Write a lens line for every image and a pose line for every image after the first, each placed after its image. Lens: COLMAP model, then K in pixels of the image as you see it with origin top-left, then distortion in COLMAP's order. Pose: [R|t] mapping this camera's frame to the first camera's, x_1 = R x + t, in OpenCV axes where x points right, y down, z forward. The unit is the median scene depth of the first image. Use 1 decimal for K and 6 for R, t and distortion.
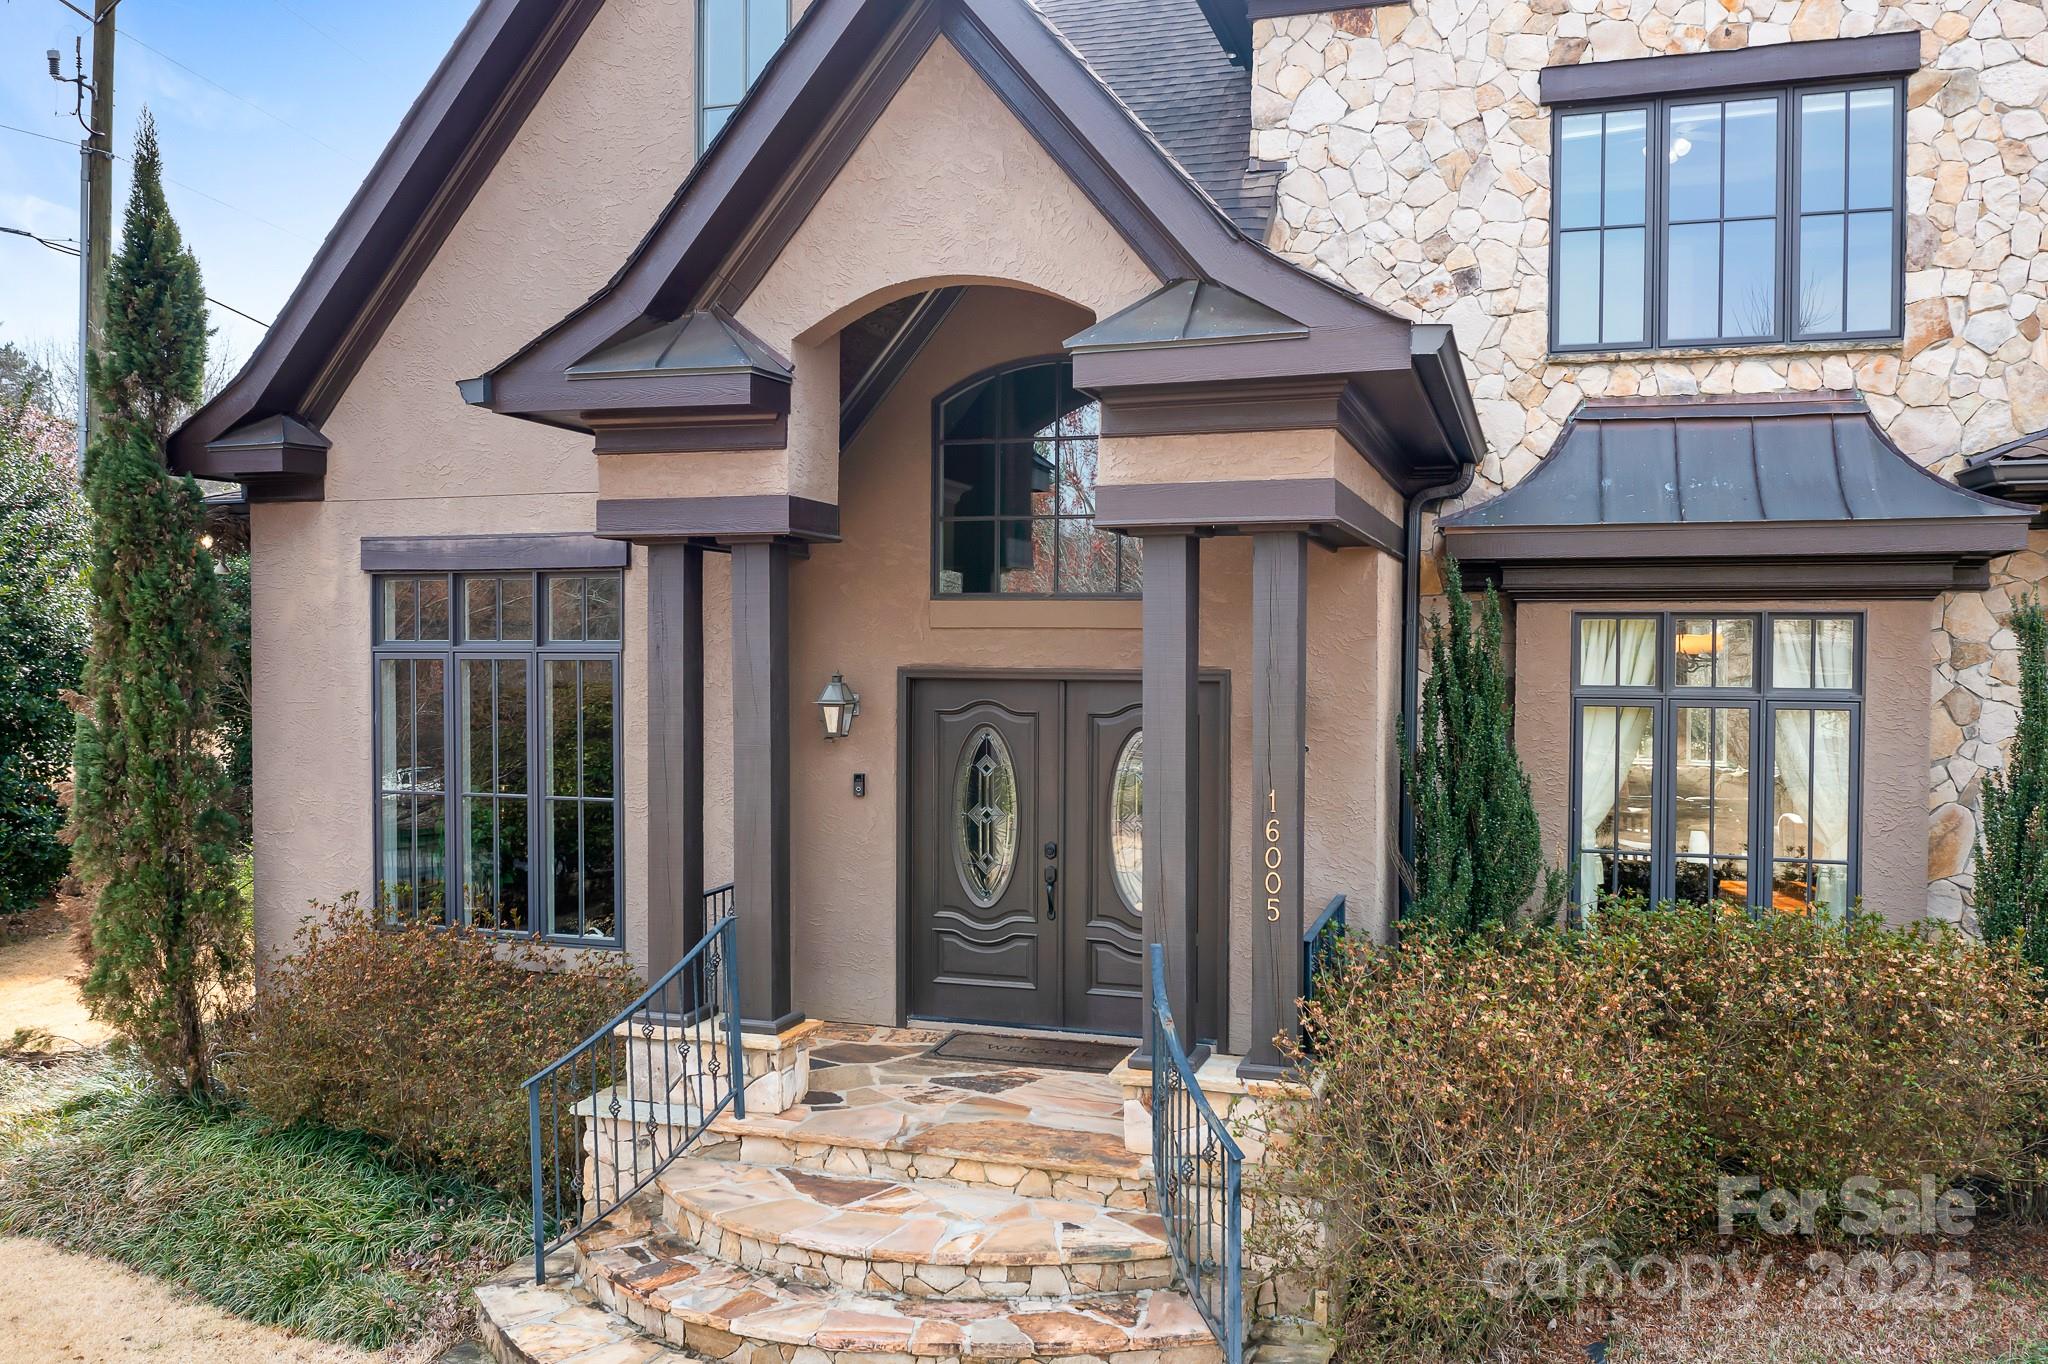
lens RADIAL K [[1623.6, 0, 1024.0], [0, 1623.6, 682.0], [0, 0, 1]] dist [-0.017324, -0.006090]
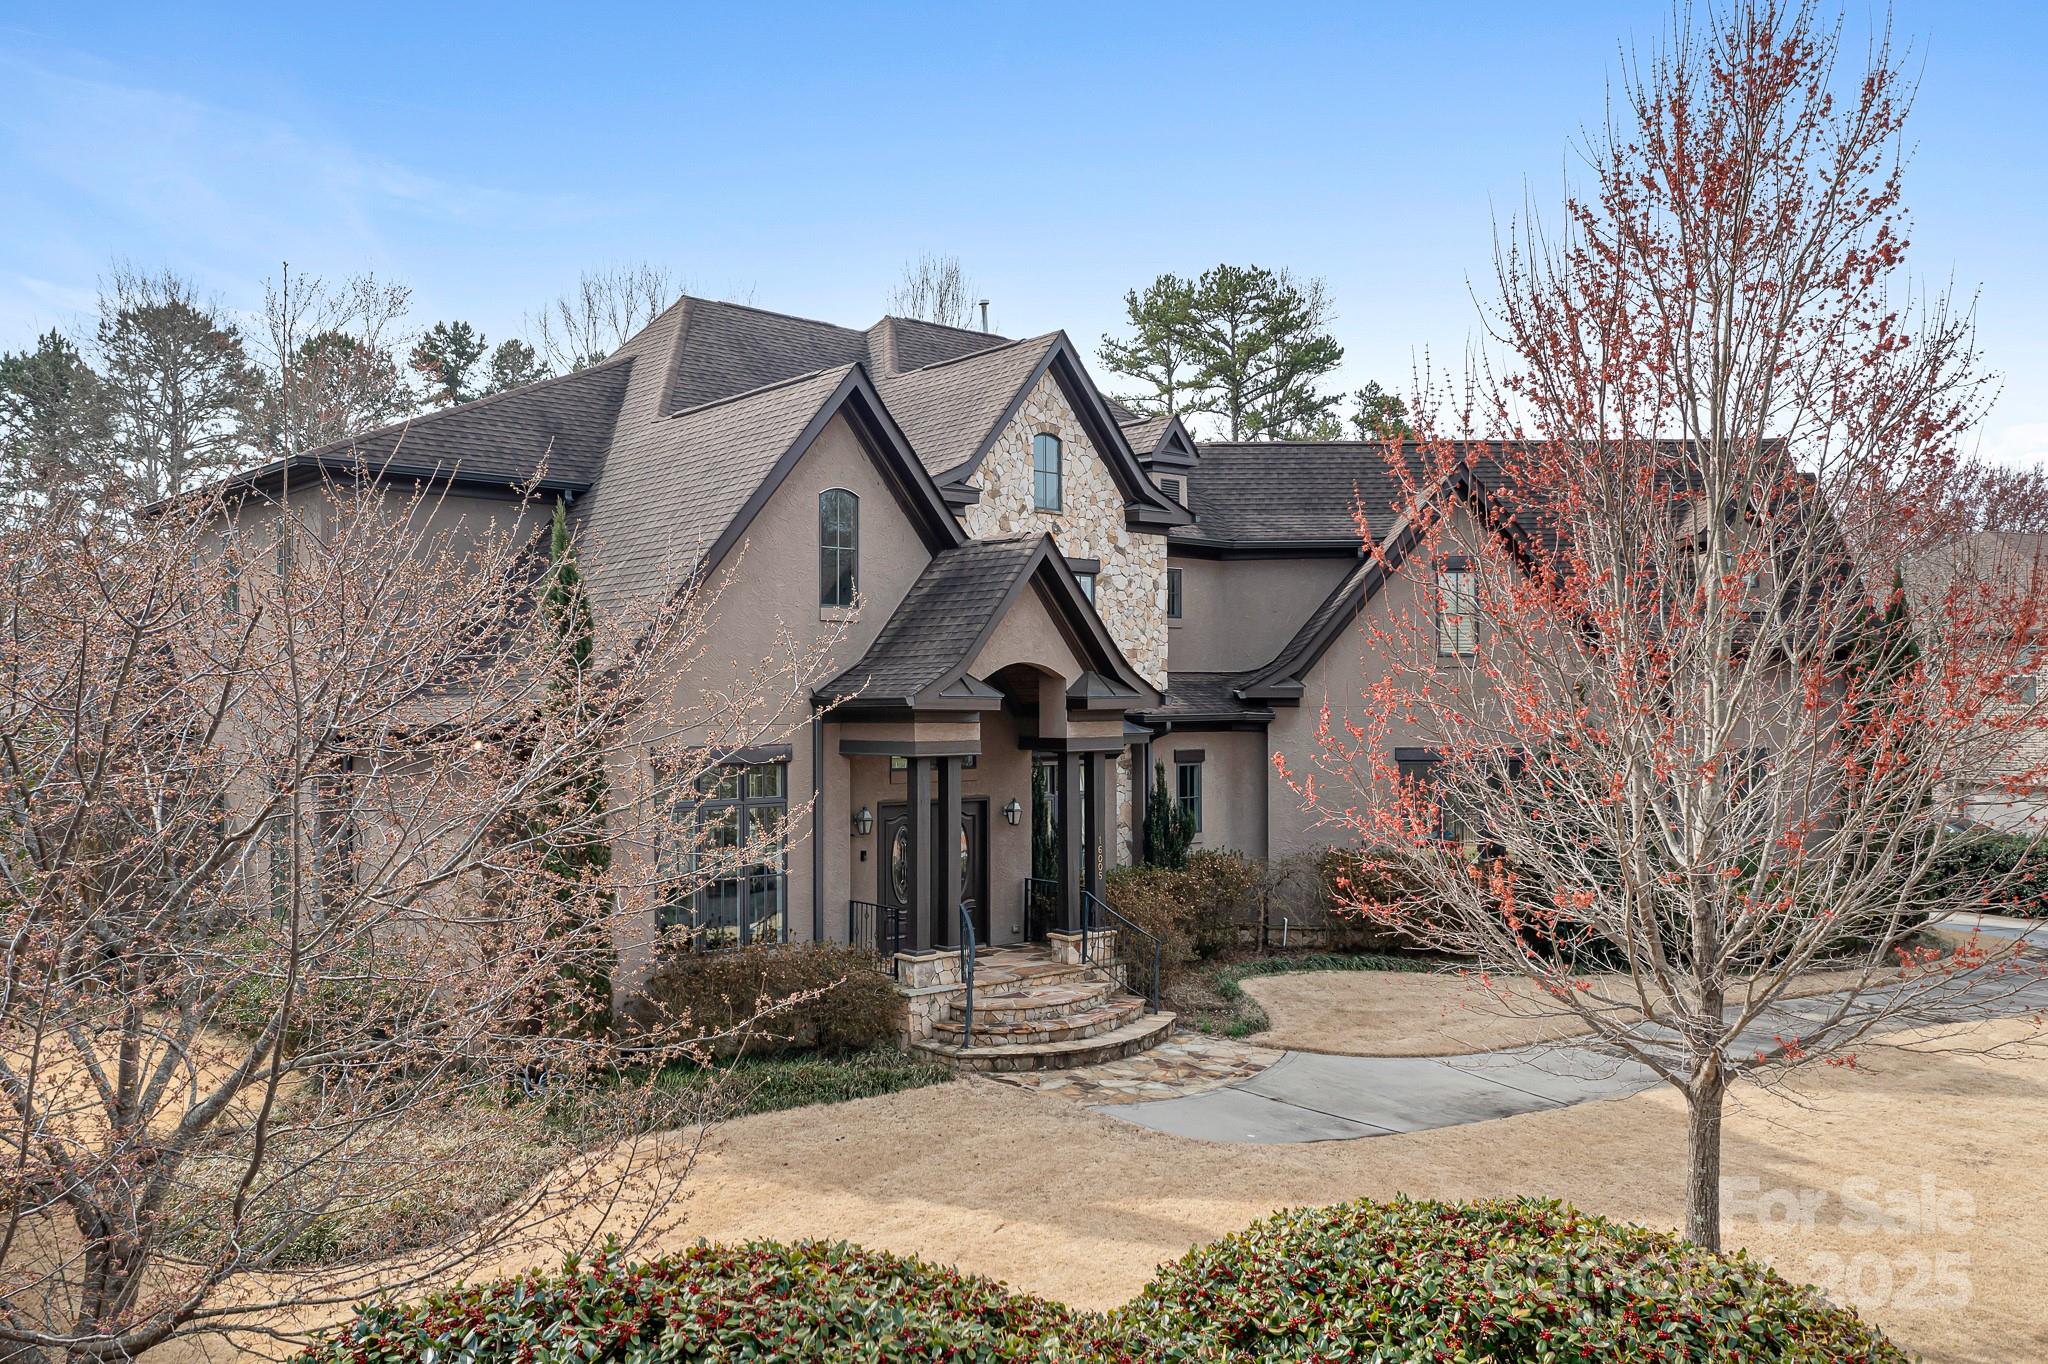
lens RADIAL K [[1633.3, 0, 1049.5], [0, 1633.3, 654.0], [0, 0, 1]] dist [-0.023484, 0.003393]
pose [[0.479477, 0.020957, 0.877304, -2.023323], [0.021226, 0.999145, -0.035468, -0.132514], [-0.877298, 0.035628, 0.478622, -0.311755]]
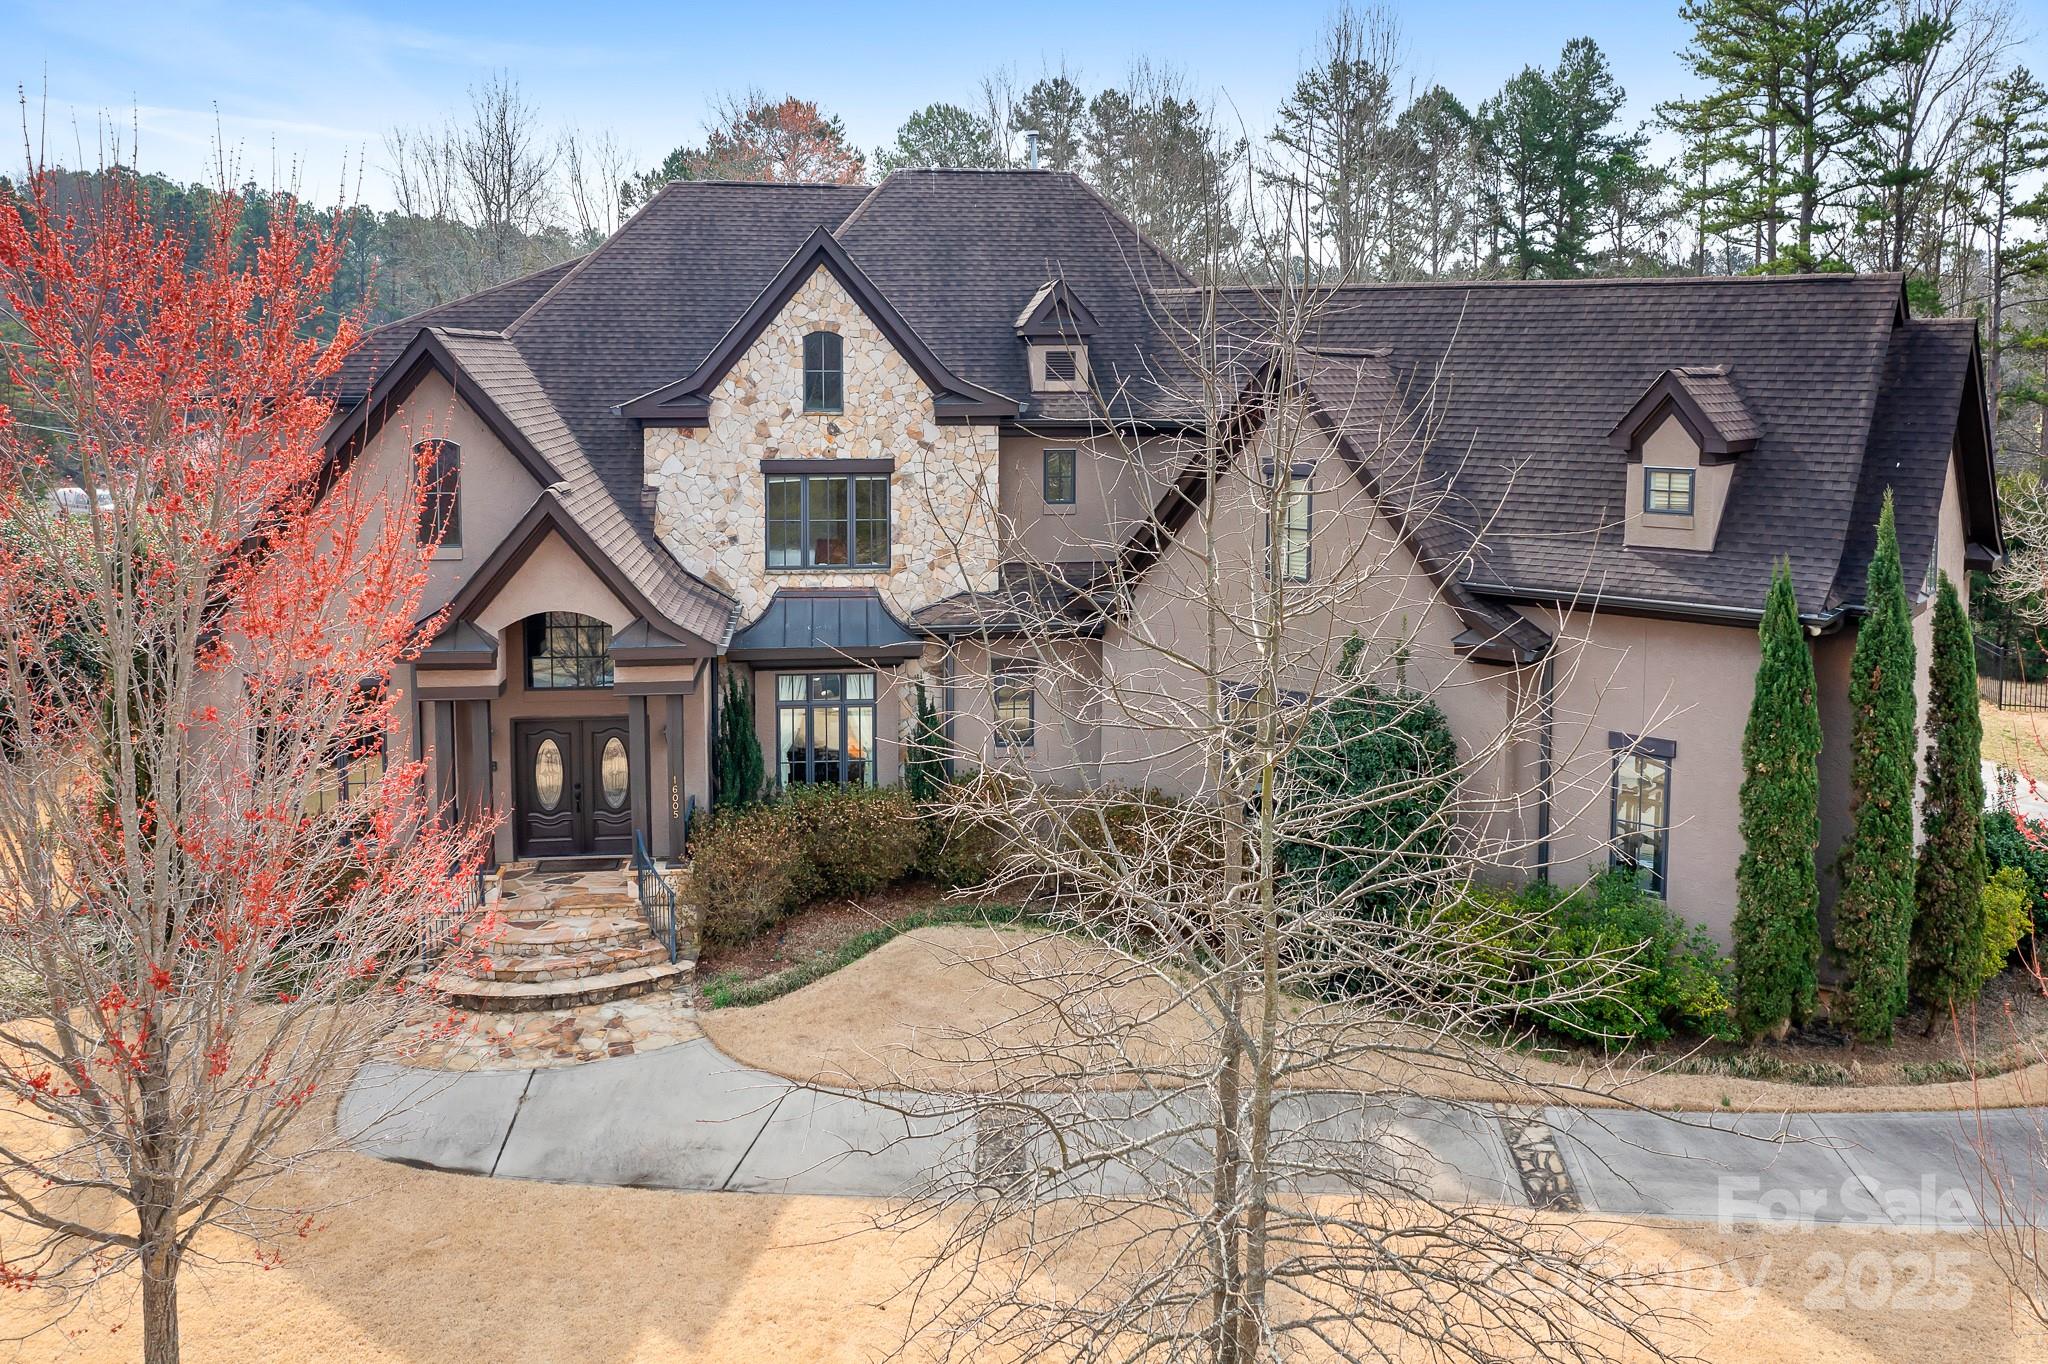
lens RADIAL K [[1675.6, 0, 1056.7], [0, 1675.6, 473.8], [0, 0, 1]] dist [-0.016921, -0.000087]
pose [[0.901301, -0.034926, 0.431783, -0.426135], [0.010466, 0.998209, 0.058895, -0.537042], [-0.433067, -0.048563, 0.900053, -1.679962]]
